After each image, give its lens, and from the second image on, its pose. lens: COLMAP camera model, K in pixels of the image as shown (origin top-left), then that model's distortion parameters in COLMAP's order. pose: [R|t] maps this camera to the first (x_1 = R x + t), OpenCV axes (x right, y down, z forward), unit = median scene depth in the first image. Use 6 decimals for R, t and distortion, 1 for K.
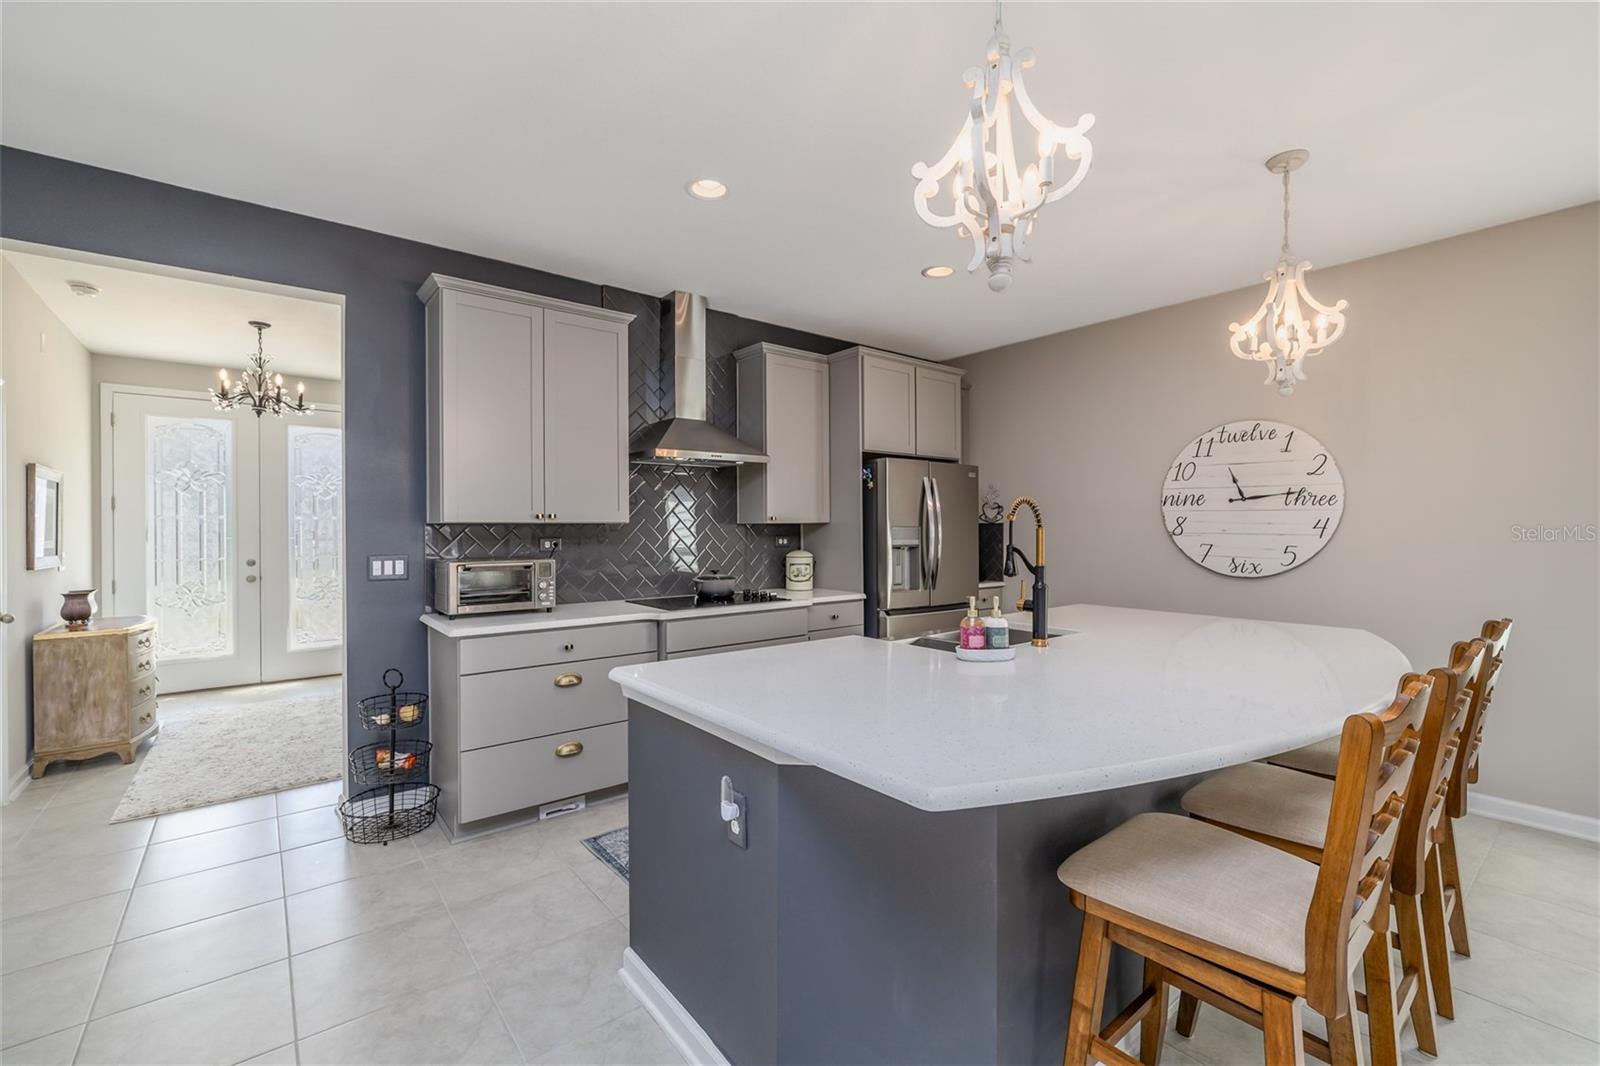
lens RADIAL K [[677.6, 0, 785.3], [0, 677.6, 529.7], [0, 0, 1]] dist [0.002929, 0.000009]
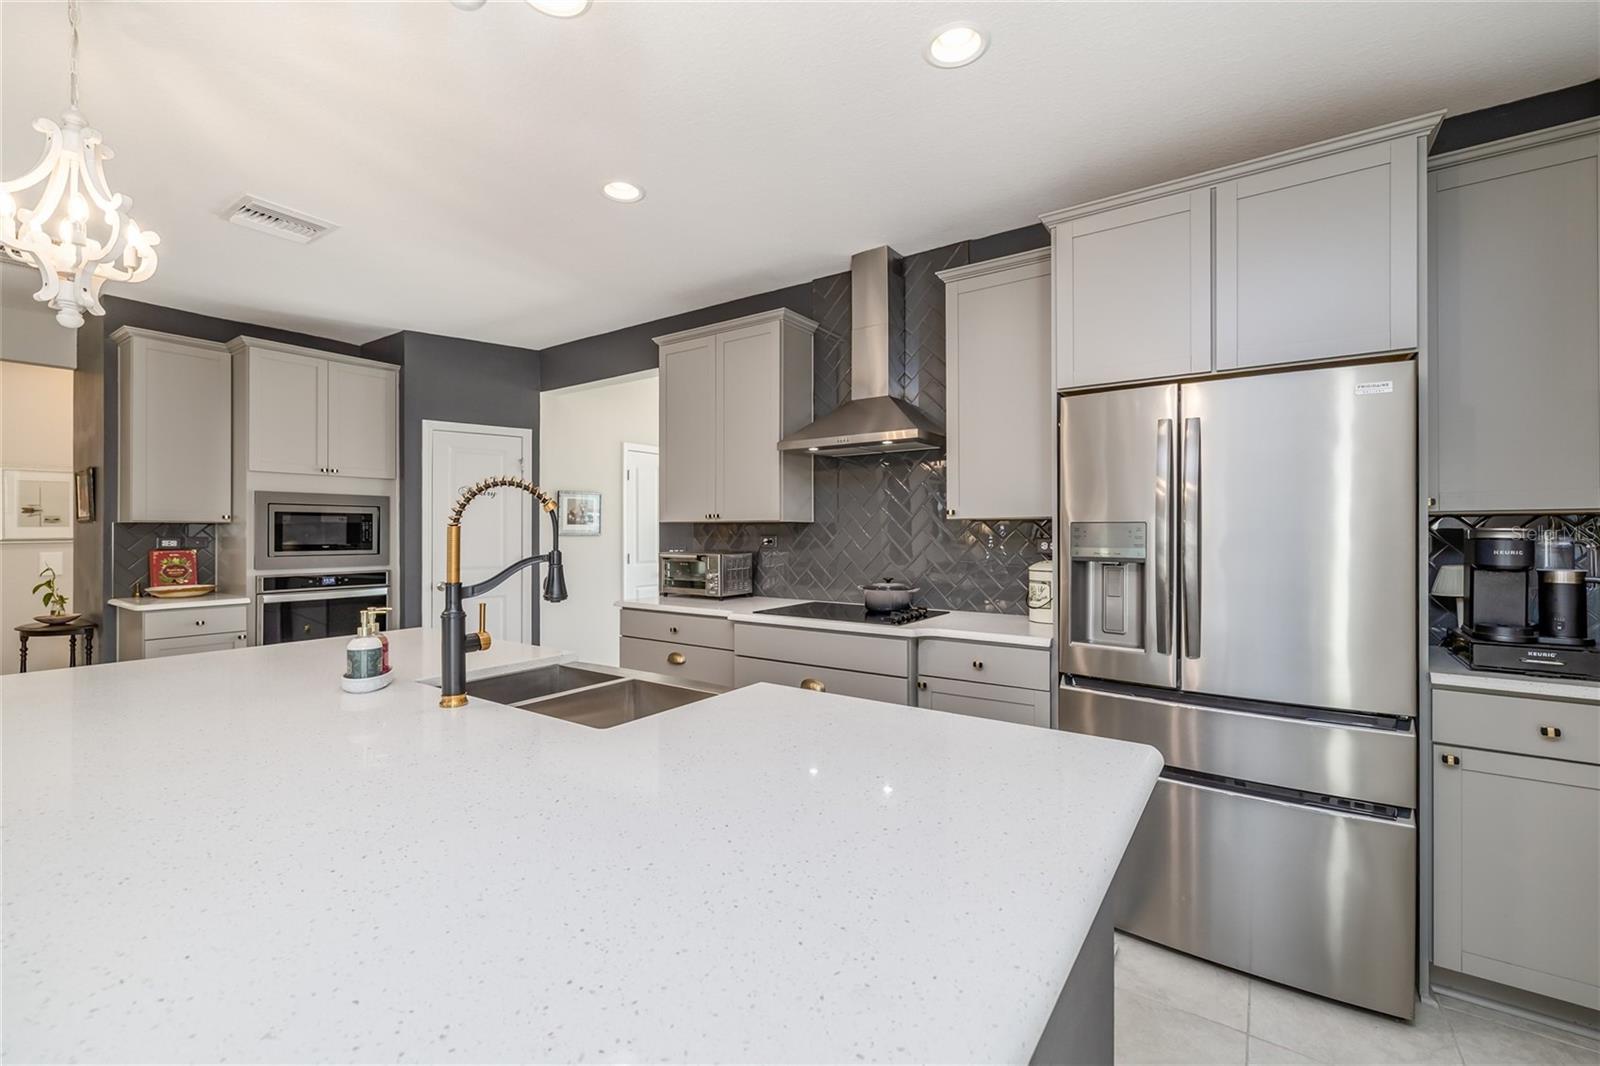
lens RADIAL K [[677.6, 0, 797.1], [0, 677.6, 530.9], [0, 0, 1]] dist [0.002929, 0.000009]
pose [[0.289624, 0.004673, -0.957129, 0.669079], [0.000625, 0.999987, 0.005071, -0.000568], [0.957140, -0.002067, 0.289617, 0.690313]]
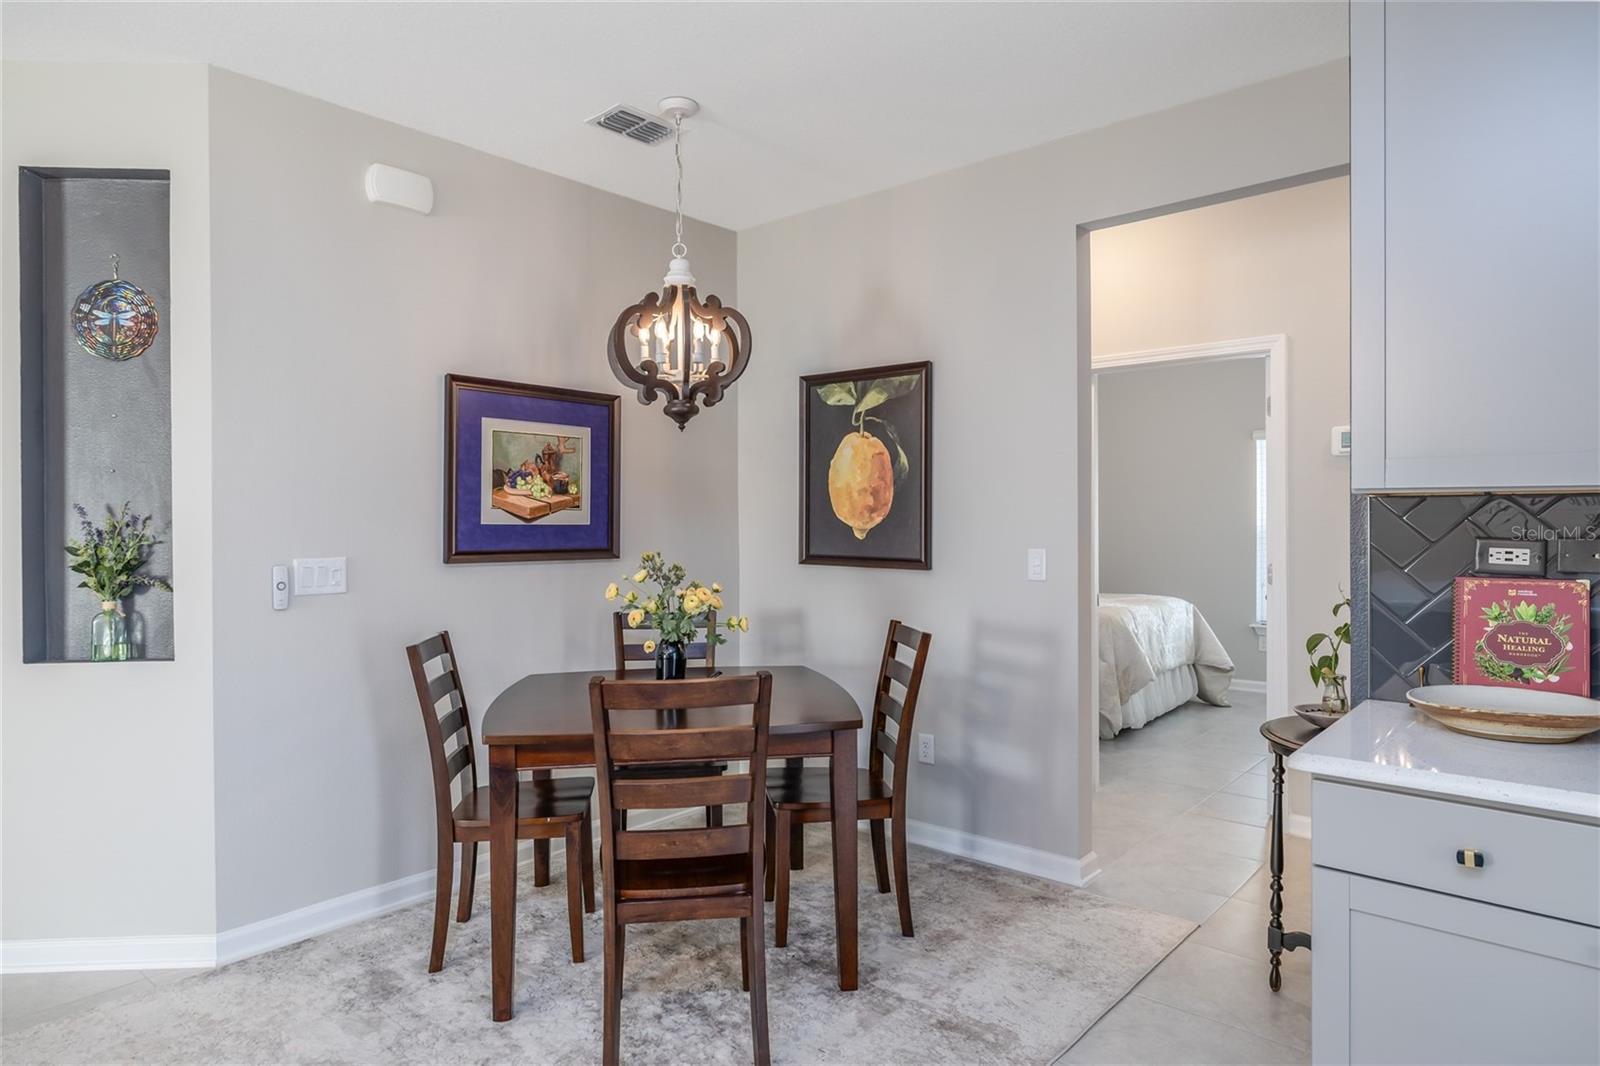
lens RADIAL K [[967.8, 0, 788.9], [0, 967.8, 519.2], [0, 0, 1]] dist [-0.003269, 0.004369]
pose [[-0.981173, 0.009851, -0.192878, -0.198337], [0.009737, 0.999951, 0.001537, 0.000049], [0.192884, -0.000370, -0.981222, 0.469943]]
